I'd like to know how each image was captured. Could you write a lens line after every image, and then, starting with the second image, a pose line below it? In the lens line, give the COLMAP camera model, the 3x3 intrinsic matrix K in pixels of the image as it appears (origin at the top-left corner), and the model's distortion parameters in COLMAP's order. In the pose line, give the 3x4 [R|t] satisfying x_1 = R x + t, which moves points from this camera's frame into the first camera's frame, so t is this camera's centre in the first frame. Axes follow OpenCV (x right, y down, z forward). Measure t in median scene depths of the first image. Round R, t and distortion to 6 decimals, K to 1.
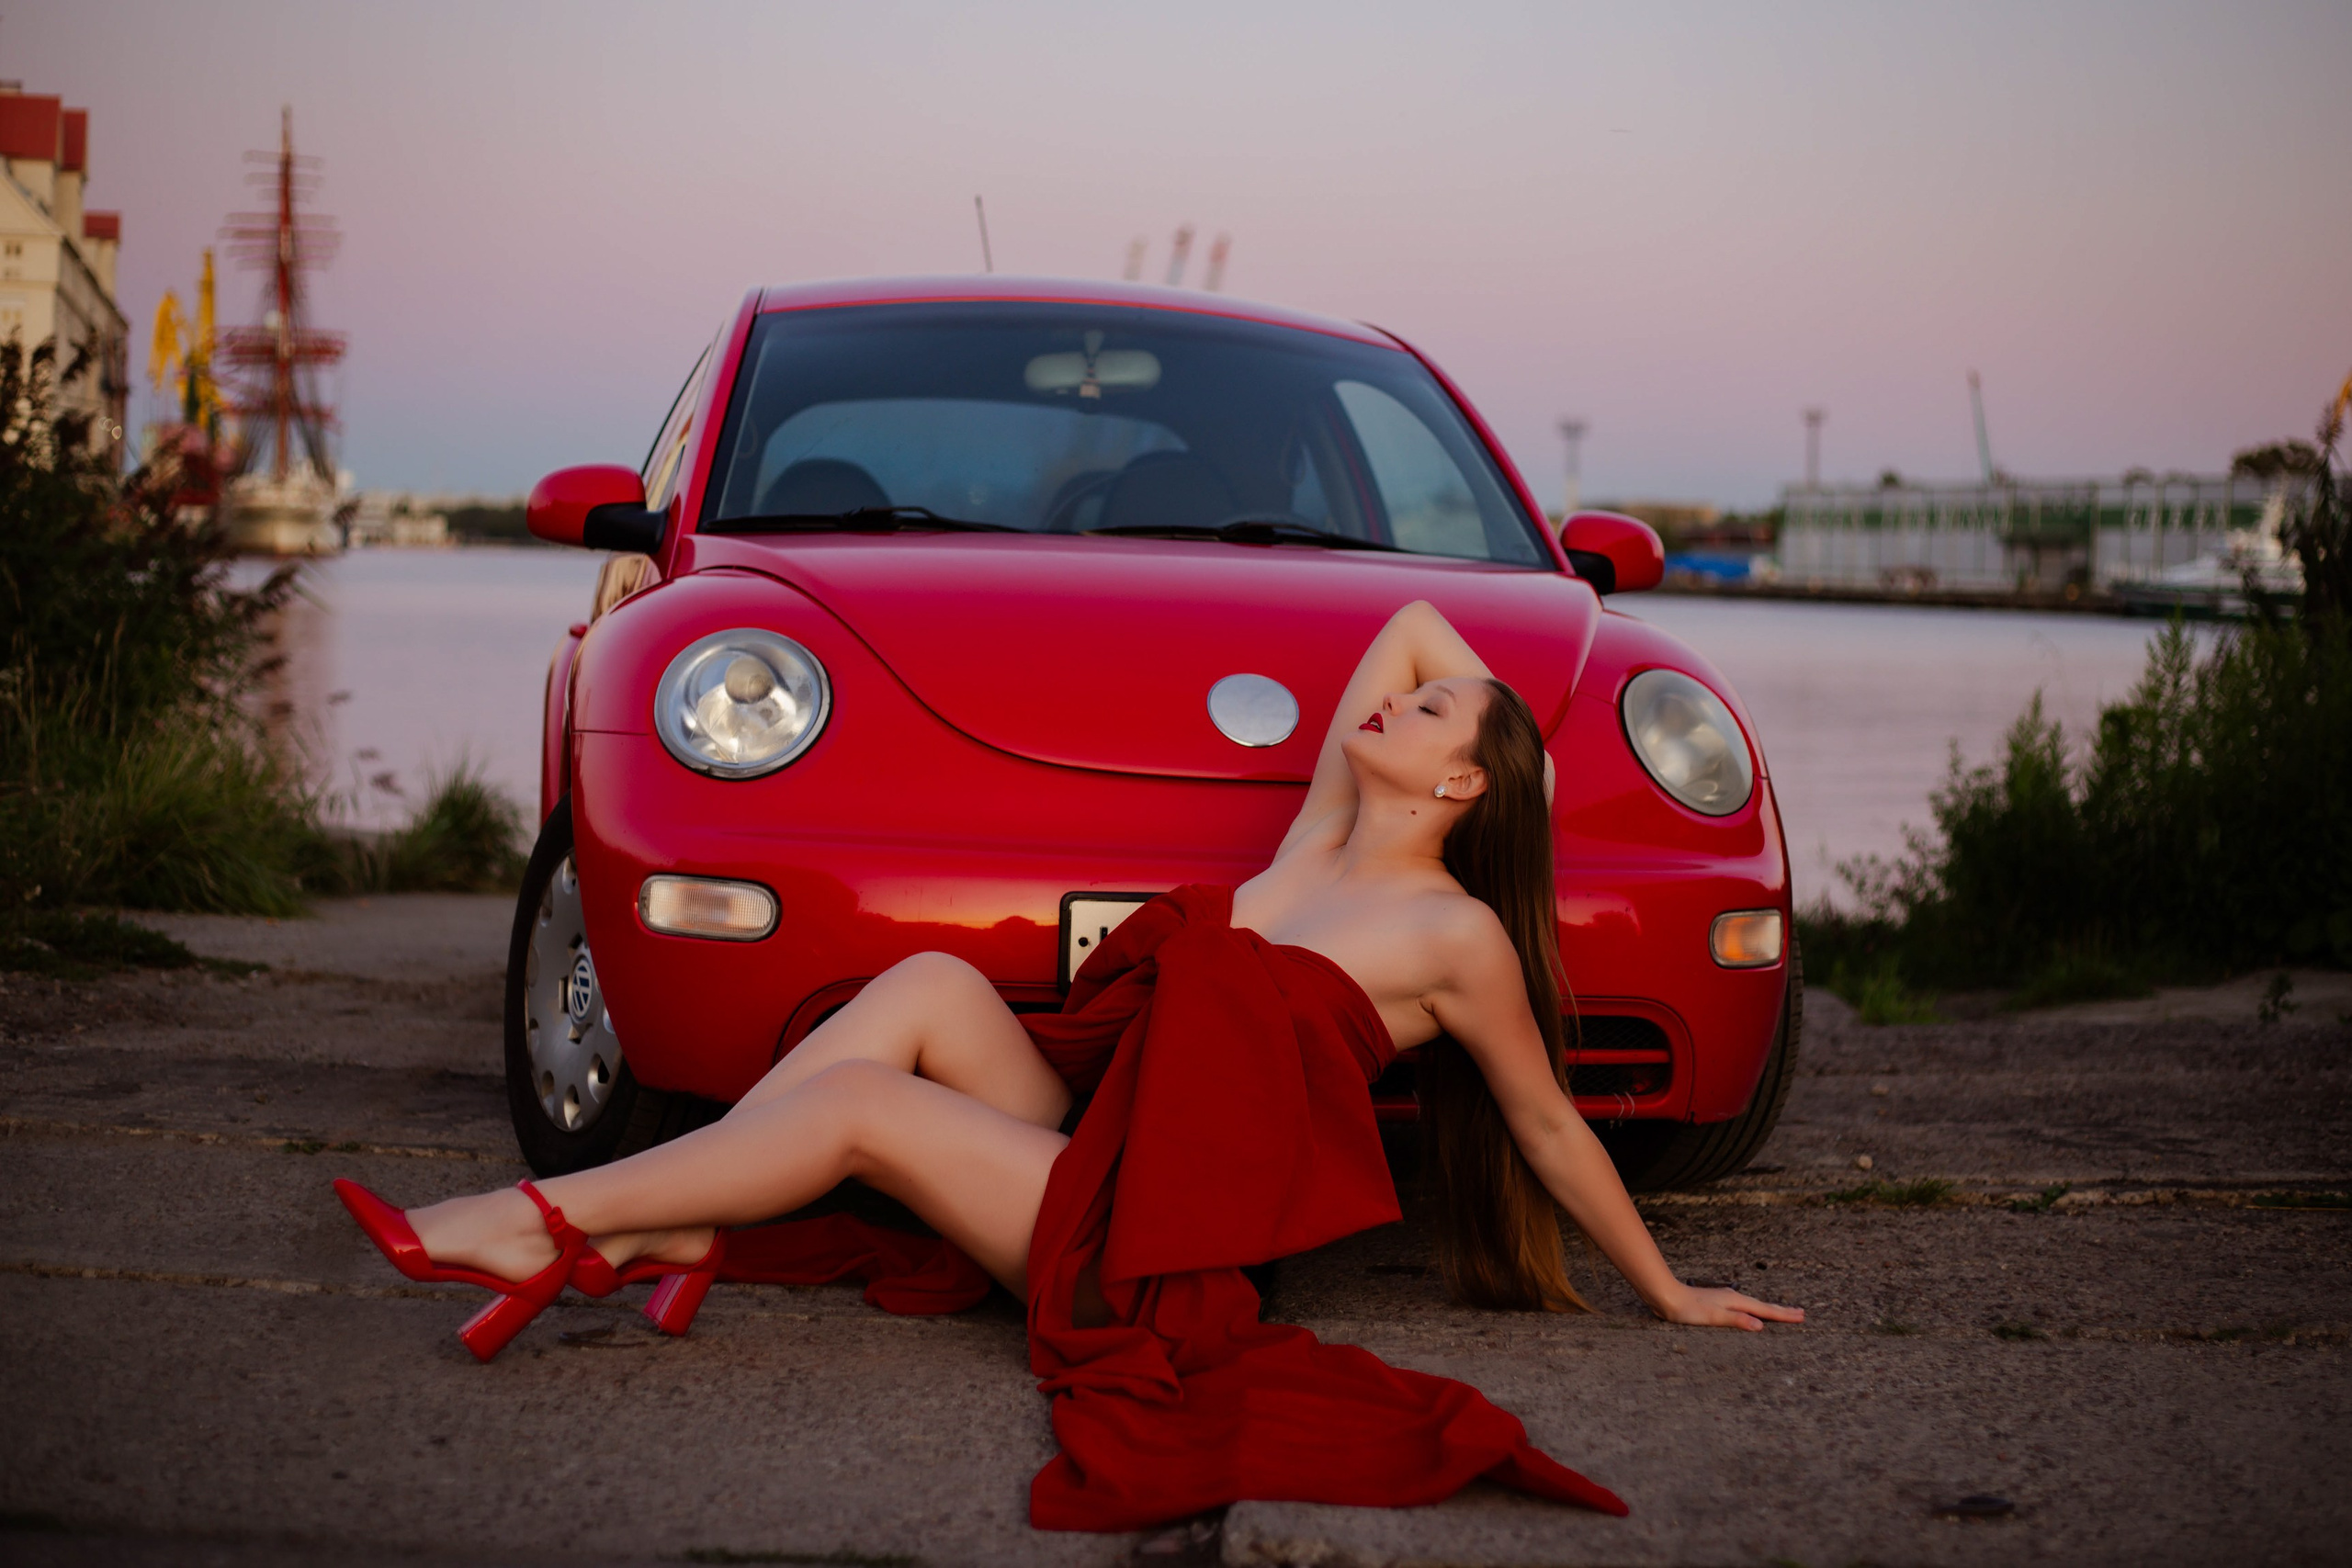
lens RADIAL K [[3550.3, 0, 1166.2], [0, 3550.3, 781.3], [0, 0, 1]] dist [-0.097127, -0.039730]
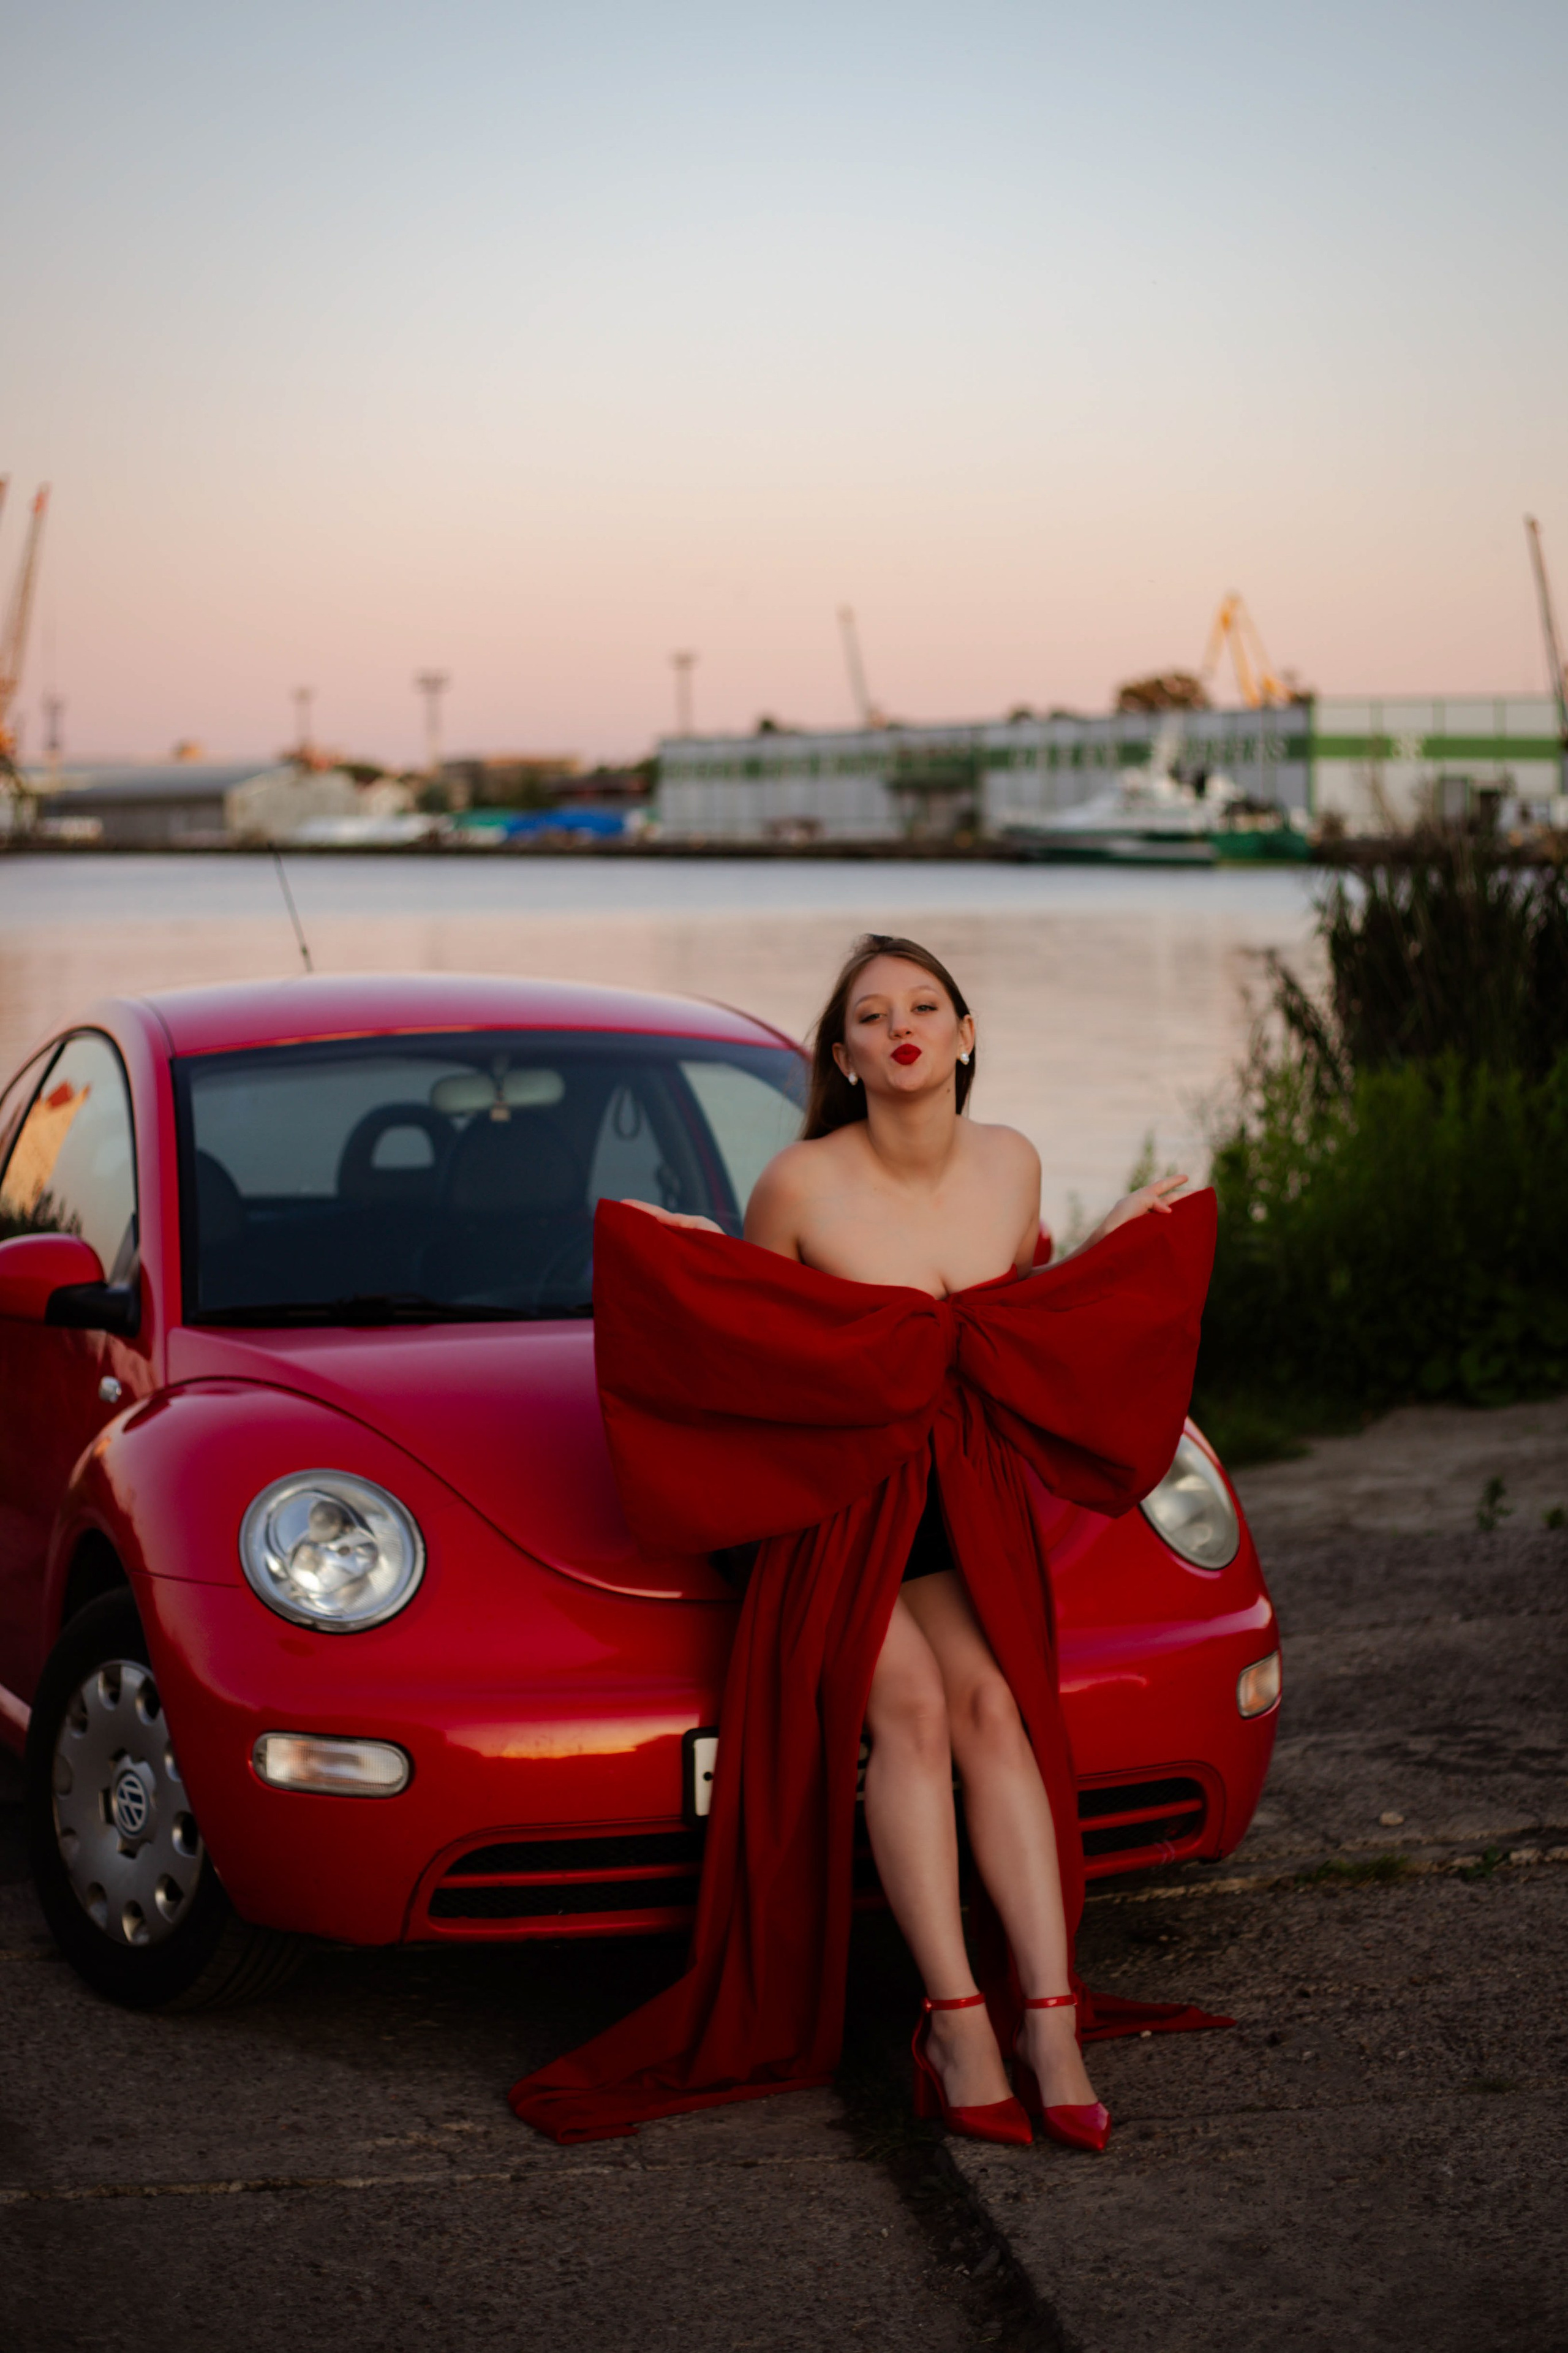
lens RADIAL K [[3777.9, 0, 843.0], [0, 3777.9, 1118.7], [0, 0, 1]] dist [-0.110147, -0.020274]
pose [[0.974864, -0.053602, 0.216256, -0.188118], [0.049921, 0.998501, 0.022449, -0.150952], [-0.217135, -0.011089, 0.976079, -0.089061]]
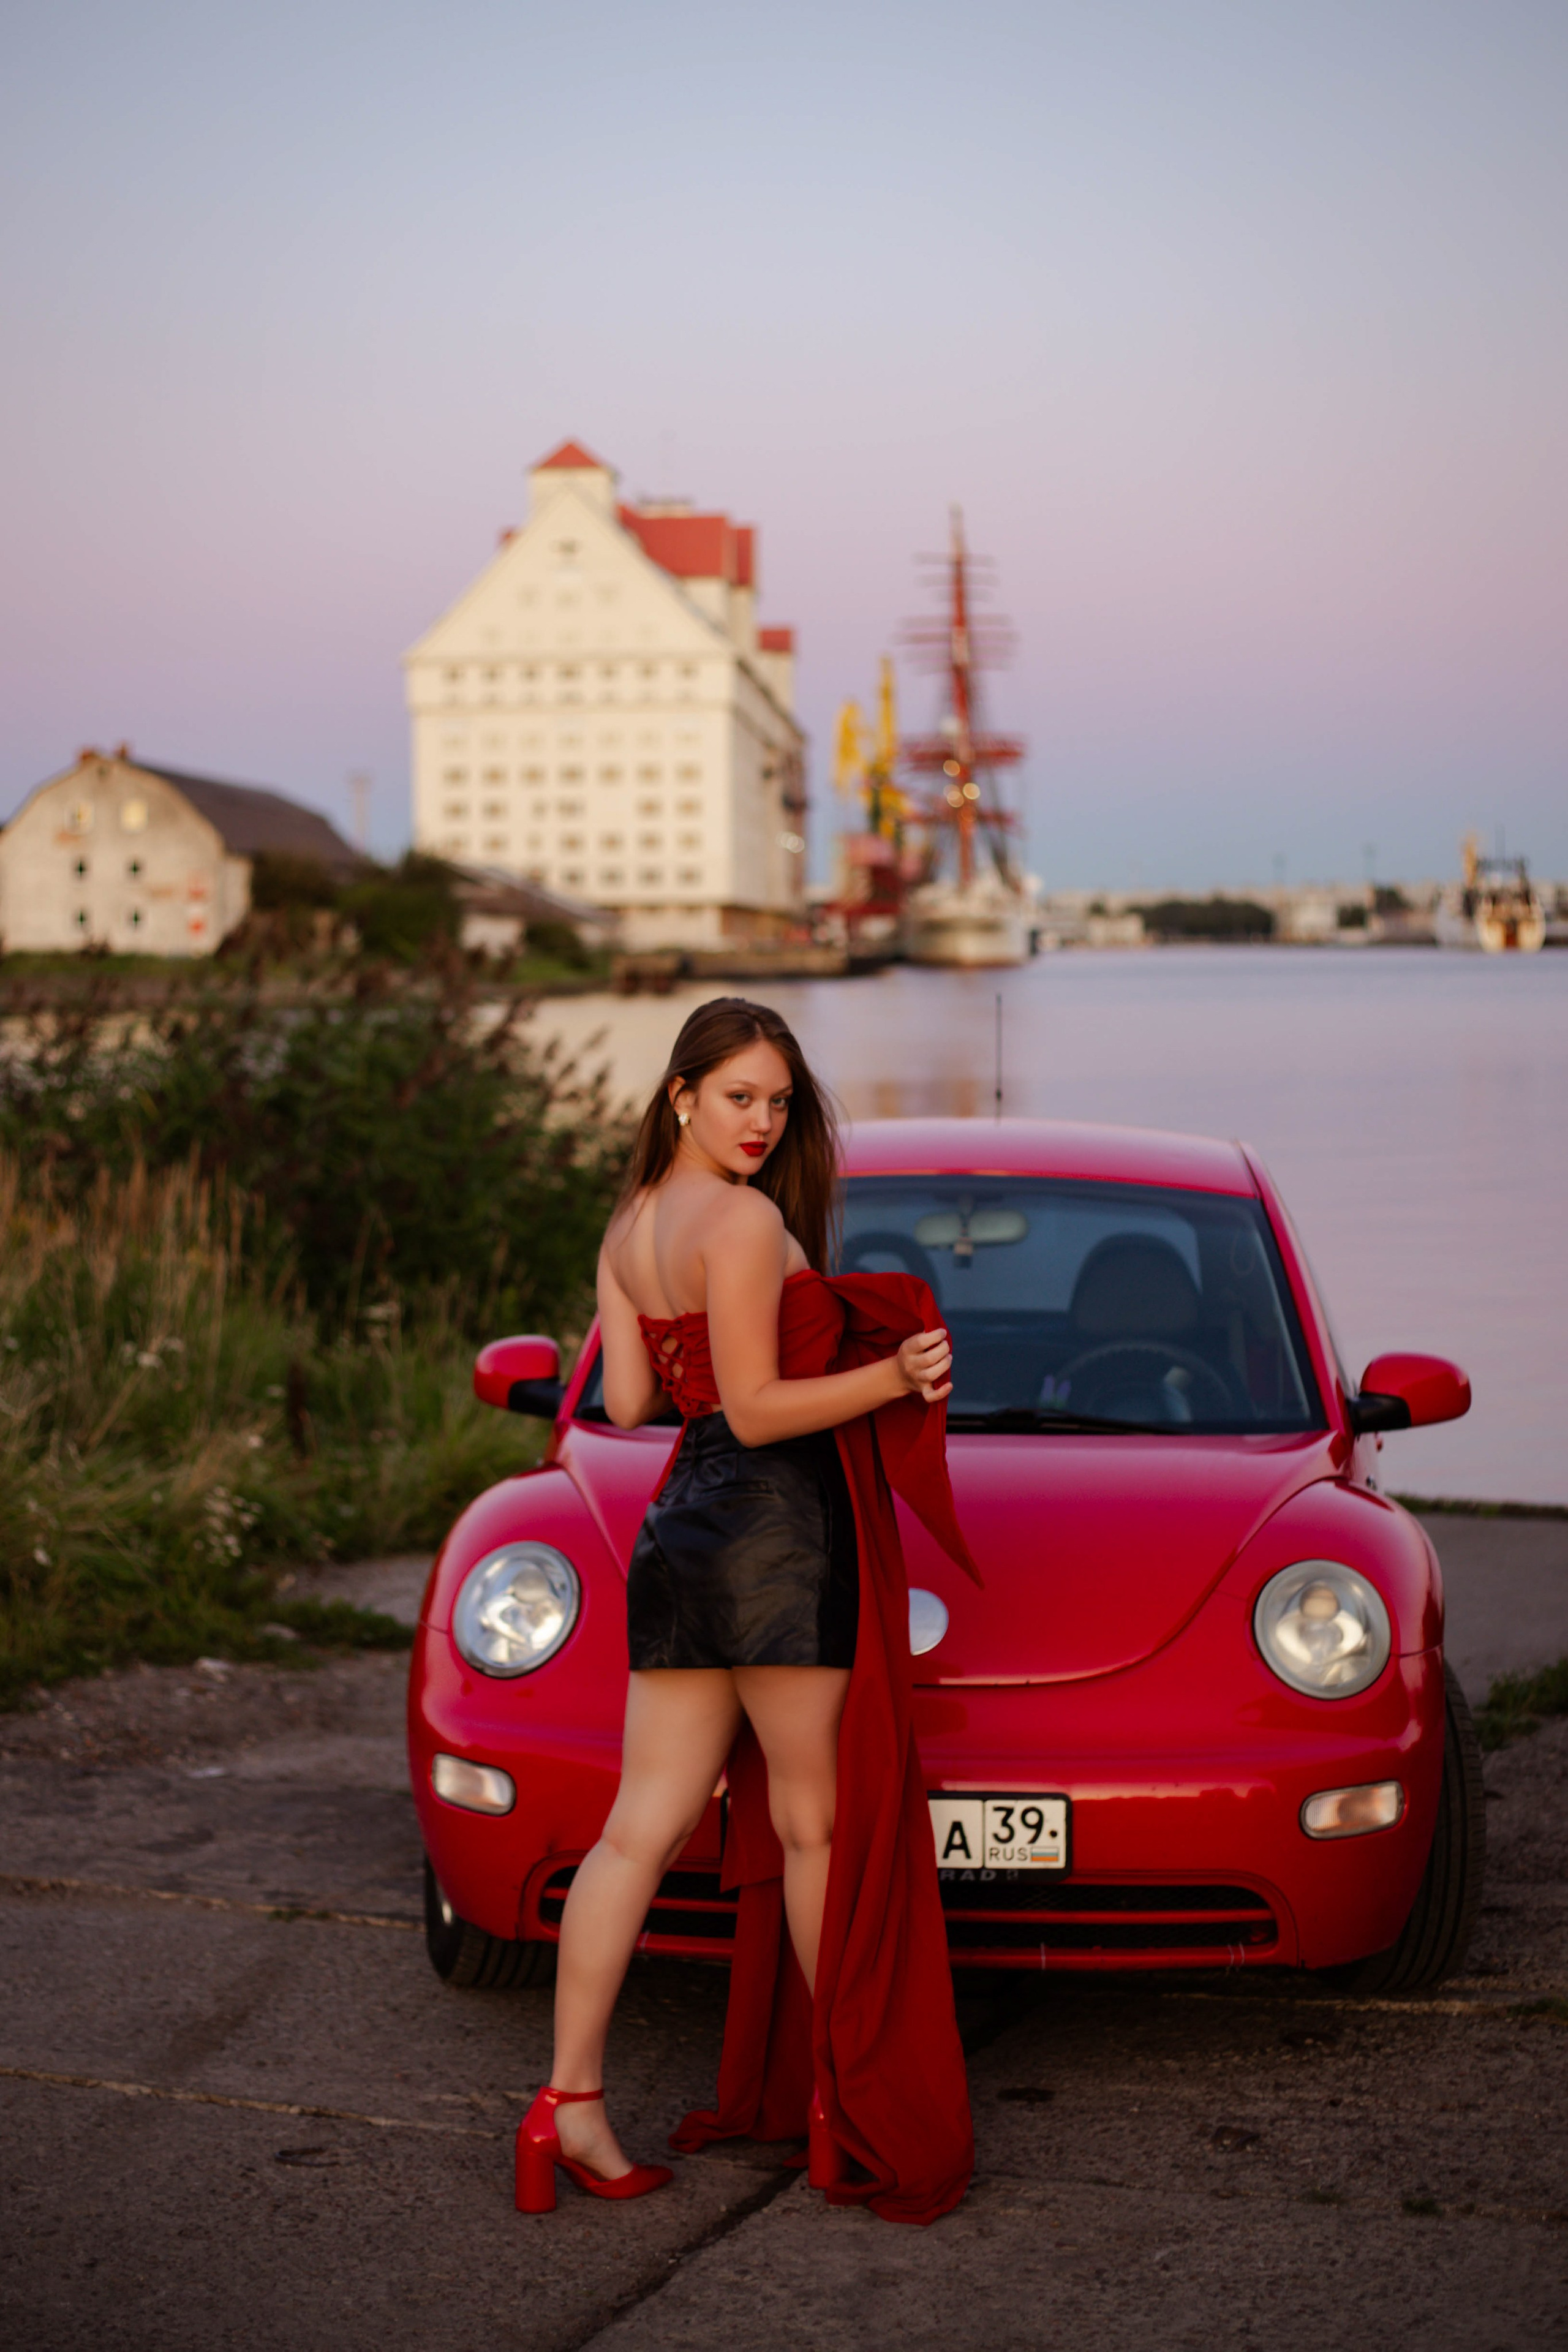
lens RADIAL K [[3747.4, 0, 769.0], [0, 3747.4, 1173.2], [0, 0, 1]] dist [-0.090426, -0.099771]
pose [[0.954779, -0.025912, -0.296185, 0.327620], [0.024605, 0.999664, -0.008138, -0.148733], [0.296297, 0.000482, 0.955096, -0.204363]]
